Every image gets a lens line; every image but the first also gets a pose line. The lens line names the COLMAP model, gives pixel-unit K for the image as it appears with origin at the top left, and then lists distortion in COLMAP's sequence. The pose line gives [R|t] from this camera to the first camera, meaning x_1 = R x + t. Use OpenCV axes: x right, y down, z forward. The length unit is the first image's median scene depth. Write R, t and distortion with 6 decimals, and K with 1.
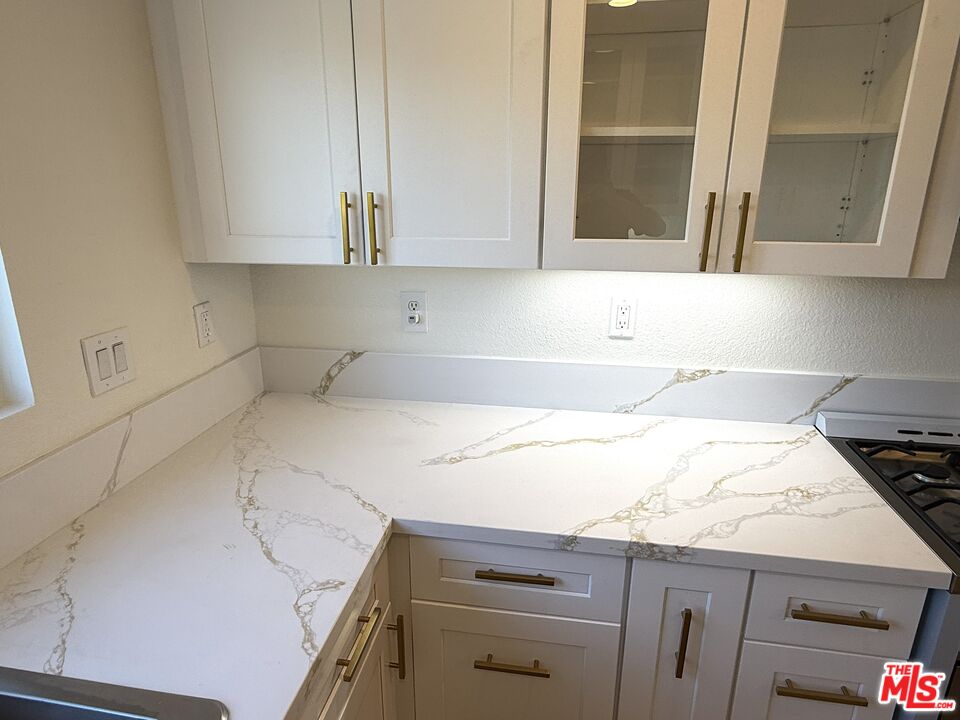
lens RADIAL K [[578.5, 0, 479.8], [0, 578.5, 361.4], [0, 0, 1]] dist [0.003944, 0.001883]
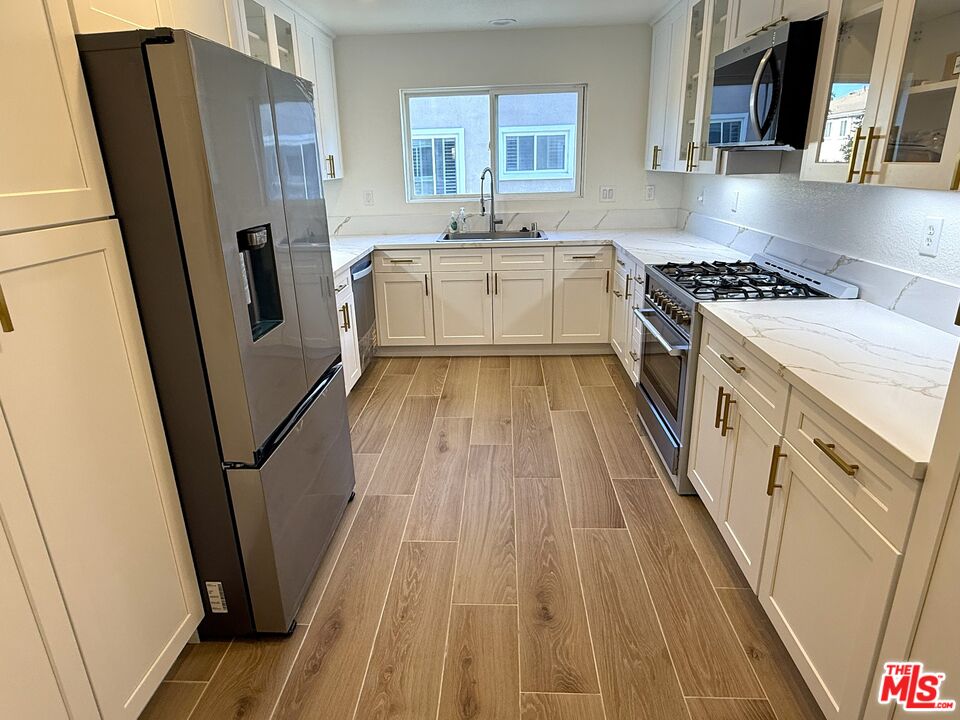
lens RADIAL K [[578.5, 0, 475.9], [0, 578.5, 358.8], [0, 0, 1]] dist [0.003944, 0.001883]
pose [[0.120118, 0.317828, -0.940509, 2.575858], [-0.261915, 0.923949, 0.278781, 0.133809], [0.957587, 0.212846, 0.194227, -0.269274]]
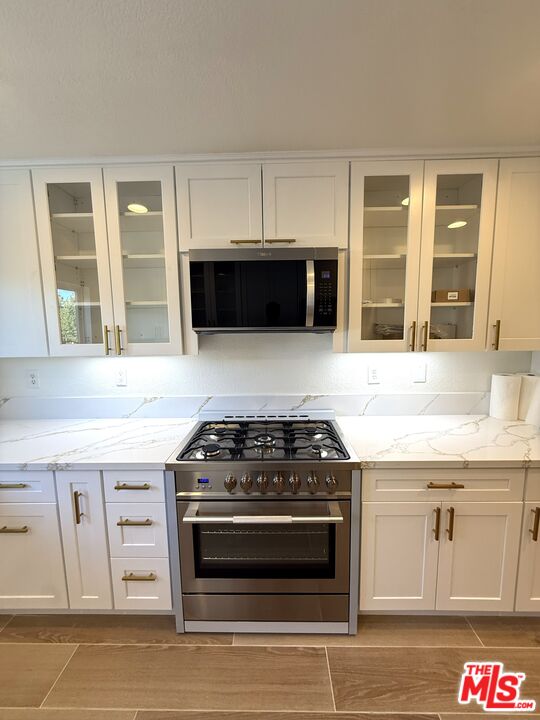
lens RADIAL K [[287.6, 0, 265.0], [0, 287.6, 360.9], [0, 0, 1]] dist [0.001176, -0.000260]
pose [[0.988763, -0.033330, 0.145731, 0.732322], [0.058298, 0.983618, -0.170581, 0.106226], [-0.137658, 0.177160, 0.974507, -0.285354]]
